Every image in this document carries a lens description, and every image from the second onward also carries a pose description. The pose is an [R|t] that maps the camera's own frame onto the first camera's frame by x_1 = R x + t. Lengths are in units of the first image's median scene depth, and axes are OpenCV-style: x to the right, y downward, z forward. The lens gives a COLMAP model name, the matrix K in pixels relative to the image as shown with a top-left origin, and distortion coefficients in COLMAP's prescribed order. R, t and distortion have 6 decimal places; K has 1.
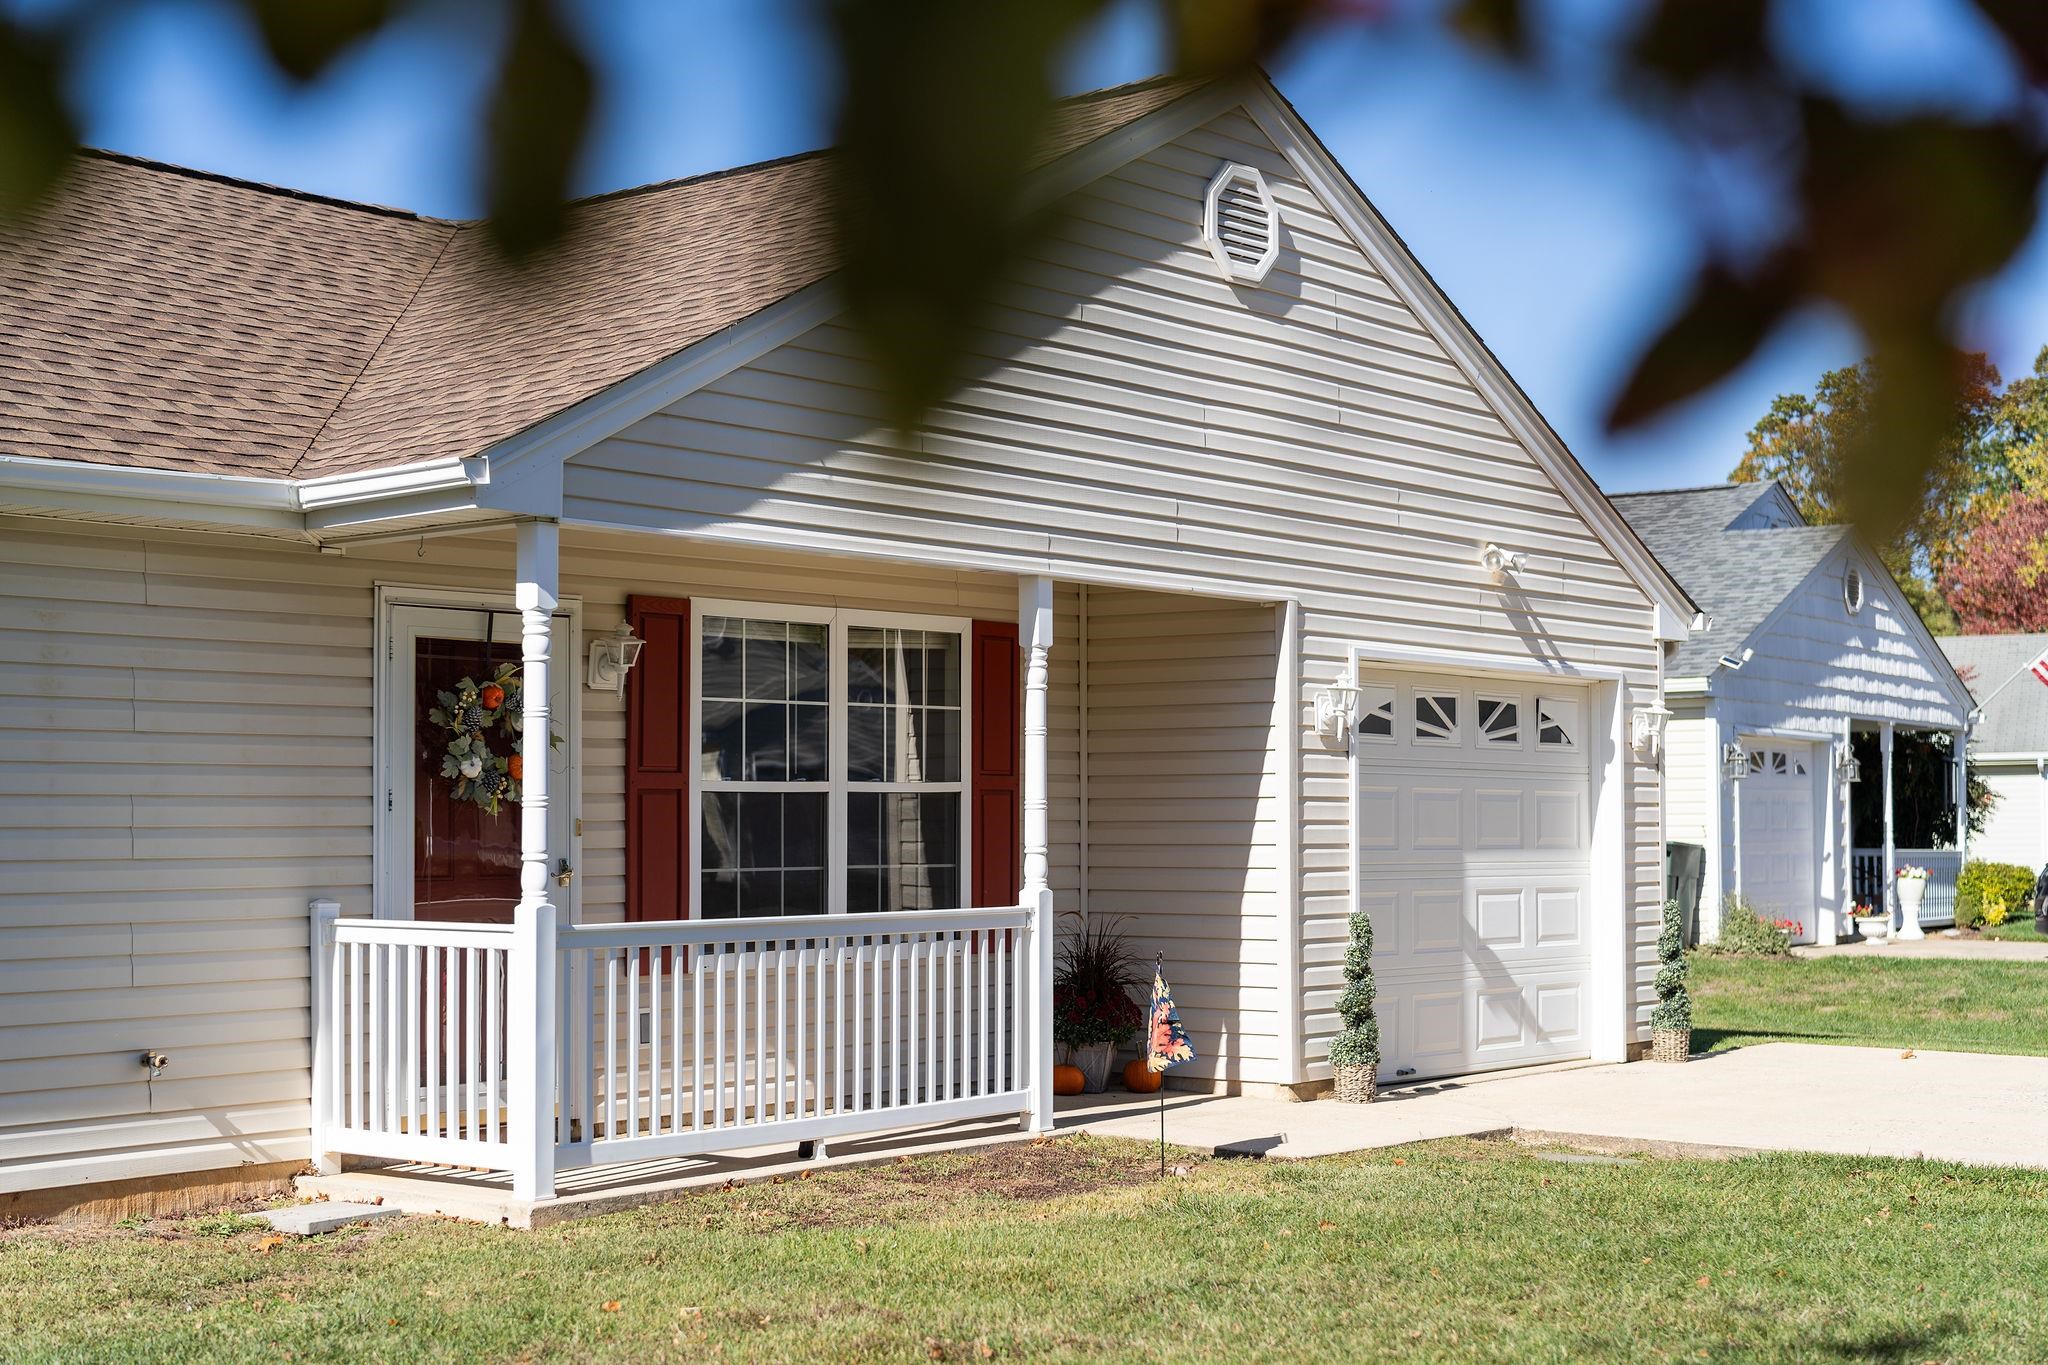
lens RADIAL K [[2801.8, 0, 1024.0], [0, 2801.8, 682.5], [0, 0, 1]] dist [-0.009007, -0.018663]
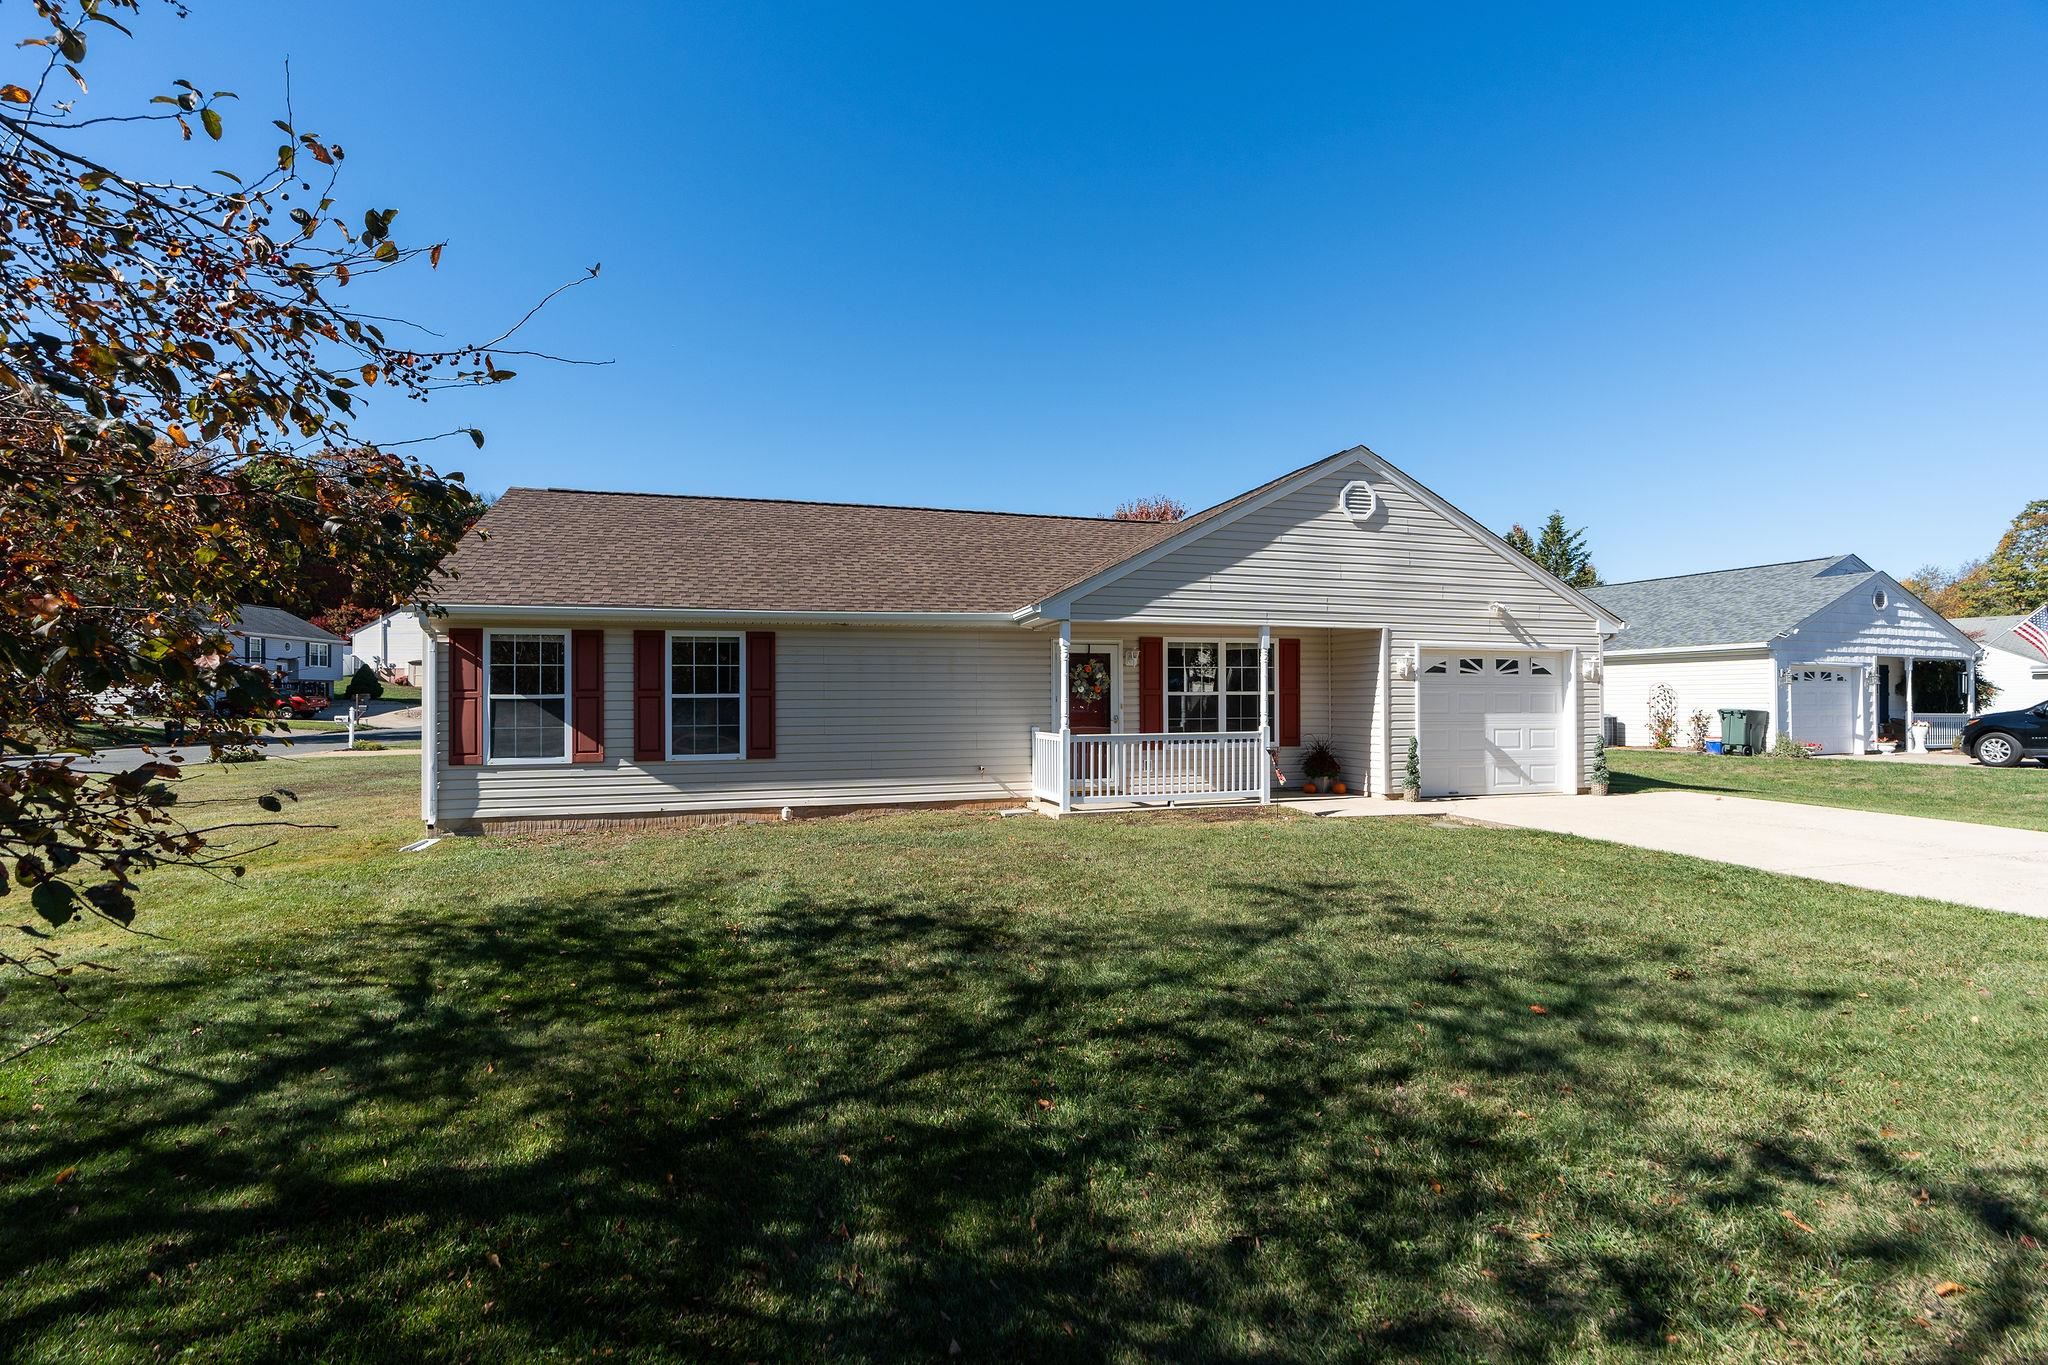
lens RADIAL K [[912.1, 0, 1062.2], [0, 912.1, 681.3], [0, 0, 1]] dist [-0.003235, -0.000255]
pose [[0.838609, -0.012492, -0.544591, 0.327259], [0.028703, 0.999362, 0.021277, -0.003791], [0.543977, -0.033475, 0.838432, 0.023205]]
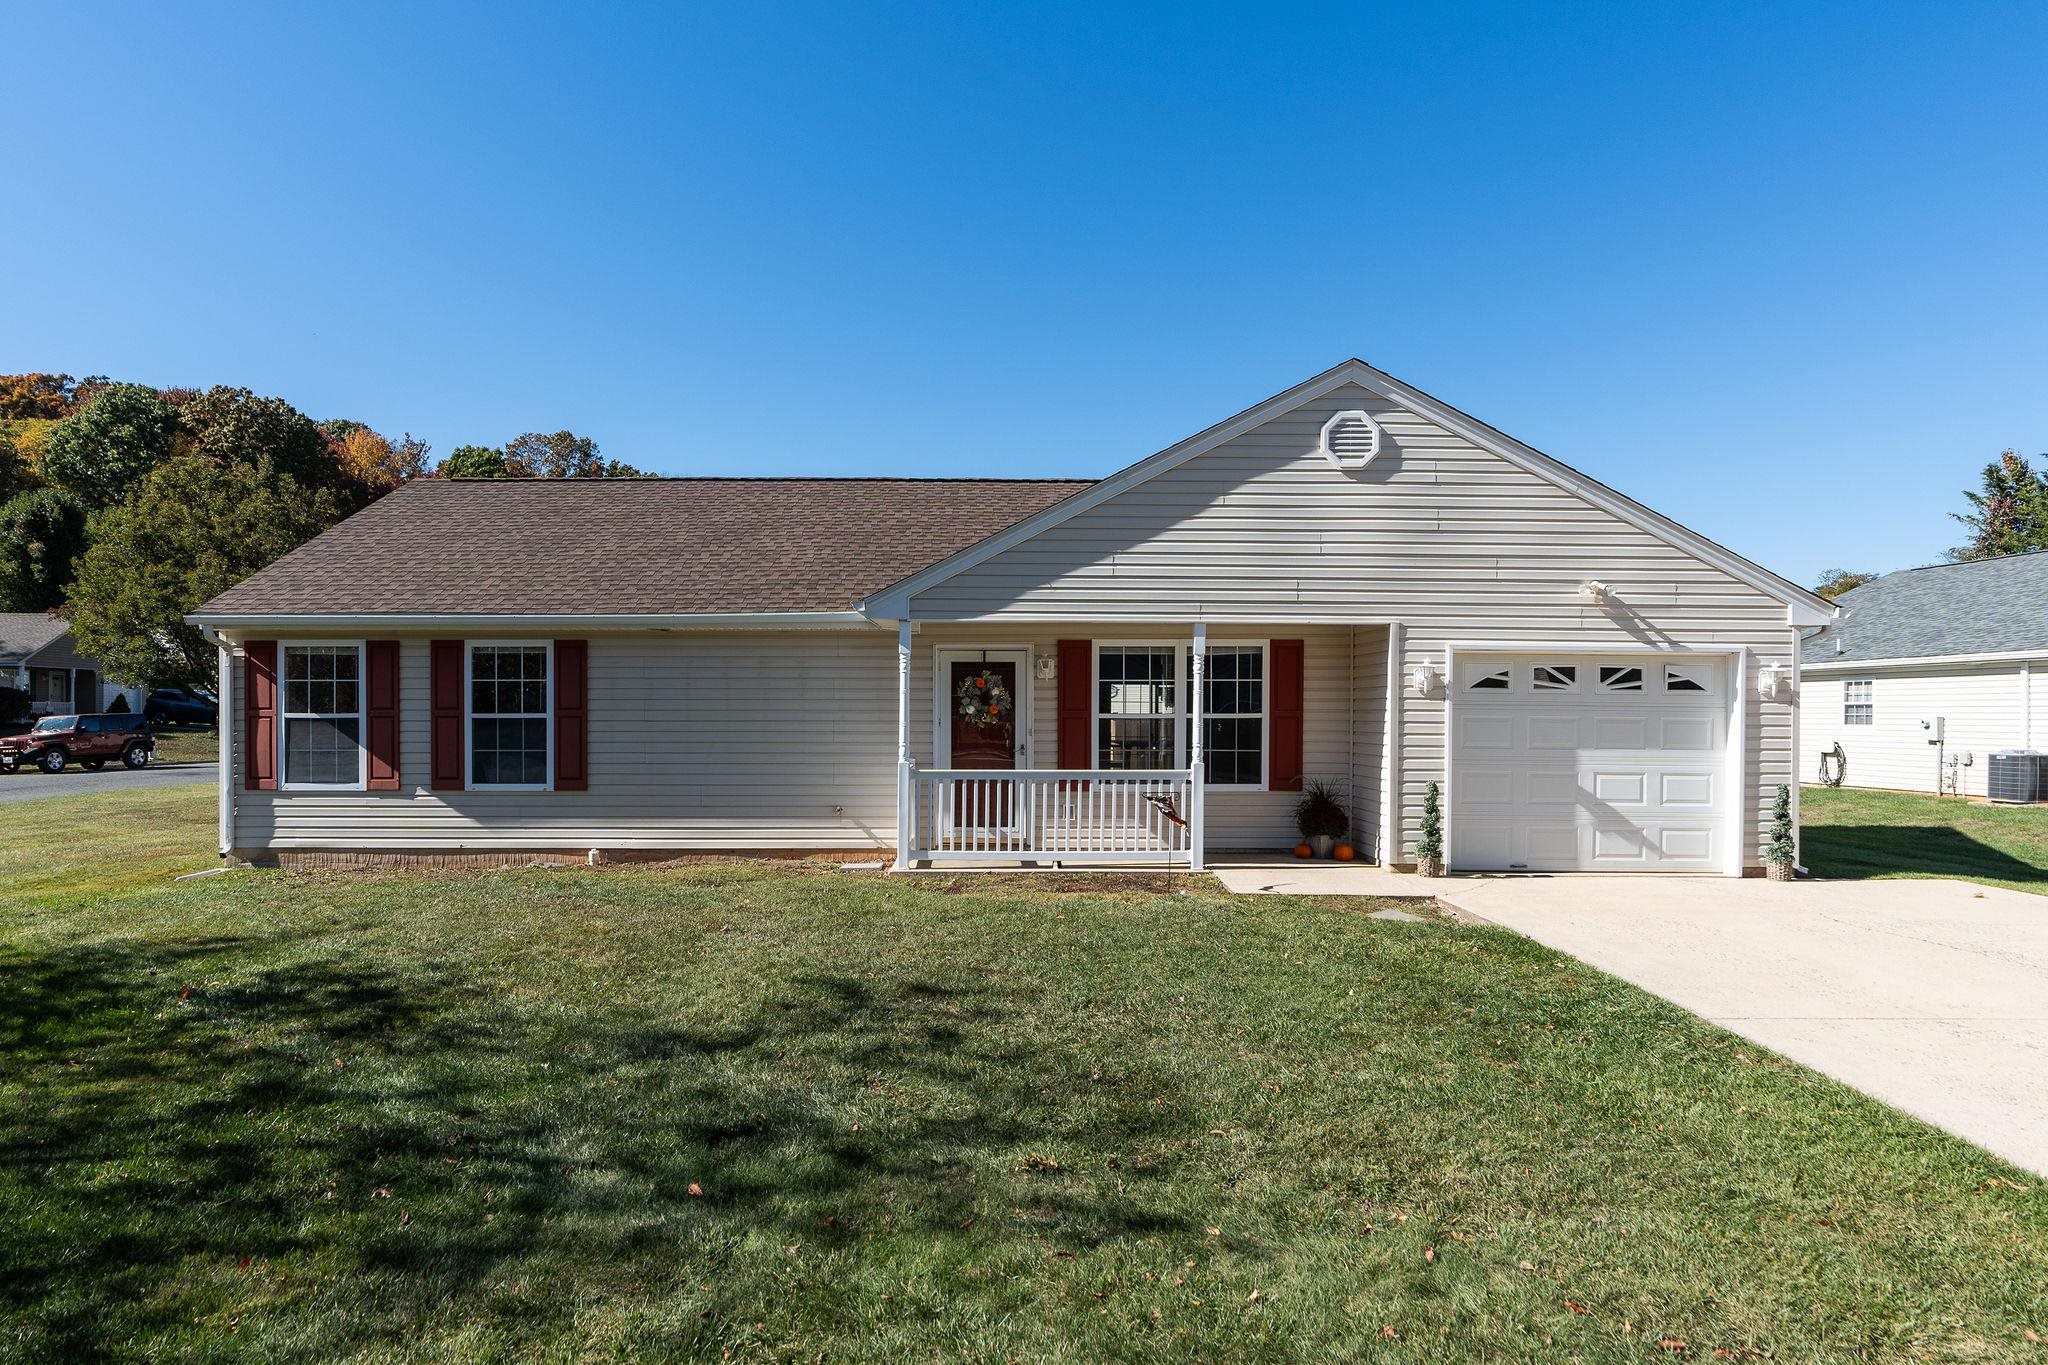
lens RADIAL K [[1172.9, 0, 1058.9], [0, 1172.9, 715.6], [0, 0, 1]] dist [-0.004033, -0.000488]
pose [[0.650397, 0.004374, -0.759582, 0.571962], [0.032206, 0.998925, 0.033329, 0.000931], [0.758912, -0.046140, 0.649557, 0.270861]]
